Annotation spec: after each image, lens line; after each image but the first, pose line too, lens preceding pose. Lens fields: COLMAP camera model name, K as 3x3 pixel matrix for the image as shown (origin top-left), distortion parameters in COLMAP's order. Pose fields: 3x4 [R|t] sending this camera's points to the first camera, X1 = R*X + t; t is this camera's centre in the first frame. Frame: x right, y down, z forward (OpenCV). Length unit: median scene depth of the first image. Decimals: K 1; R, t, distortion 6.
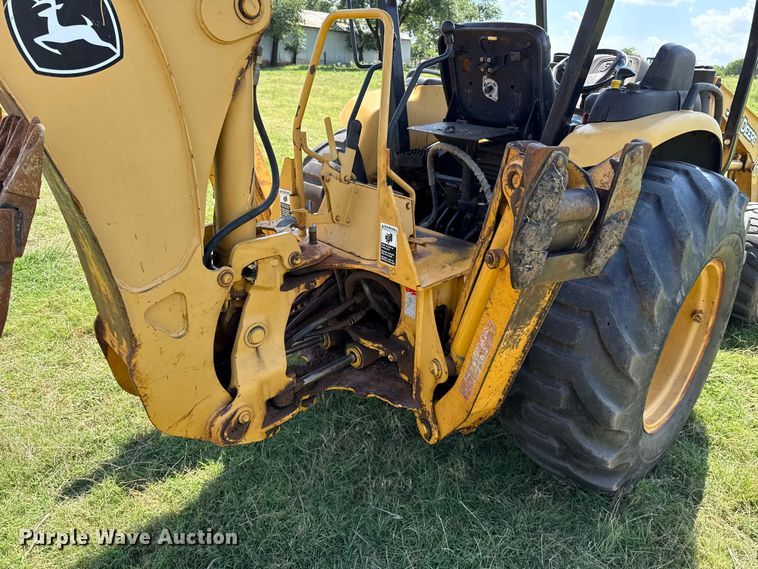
lens RADIAL K [[539.3, 0, 380.4], [0, 539.3, 284.2], [0, 0, 1]] dist [0.041969, -0.052451]
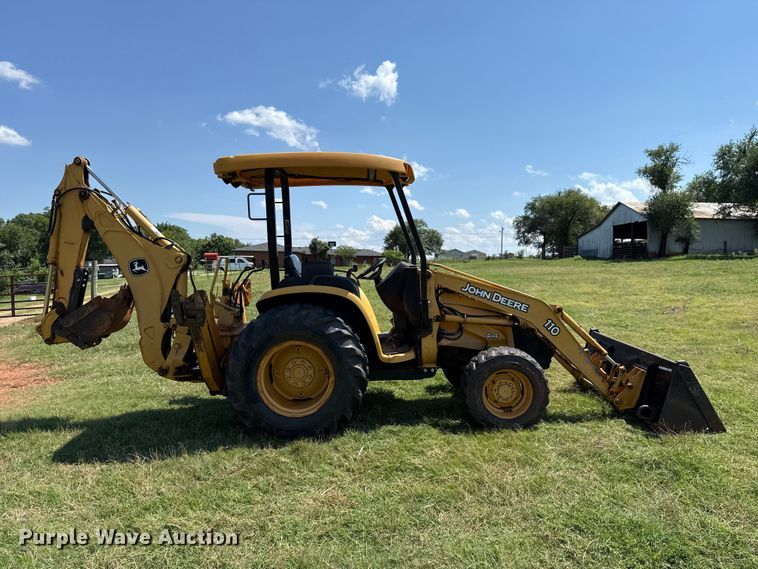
lens RADIAL K [[536.7, 0, 374.7], [0, 536.7, 284.5], [0, 0, 1]] dist [0.126406, -0.199122]
pose [[0.723988, 0.000728, -0.689812, 2.763473], [-0.227574, 0.944265, -0.237852, 0.238743], [0.651192, 0.329185, 0.683803, -0.610055]]
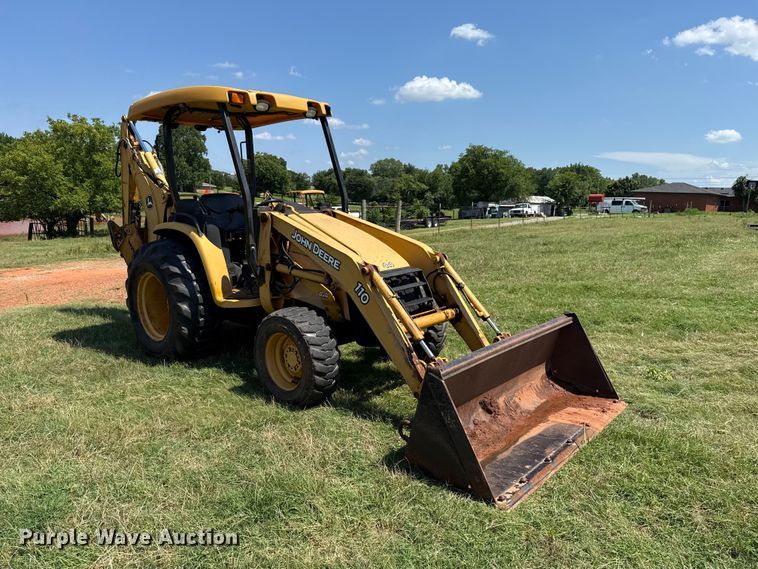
lens RADIAL K [[539.3, 0, 380.4], [0, 539.3, 284.2], [0, 0, 1]] dist [0.041969, -0.052451]
pose [[0.063503, 0.128549, -0.989668, 3.631130], [-0.373808, 0.922541, 0.095844, -0.727148], [0.925329, 0.363860, 0.106637, 1.895268]]
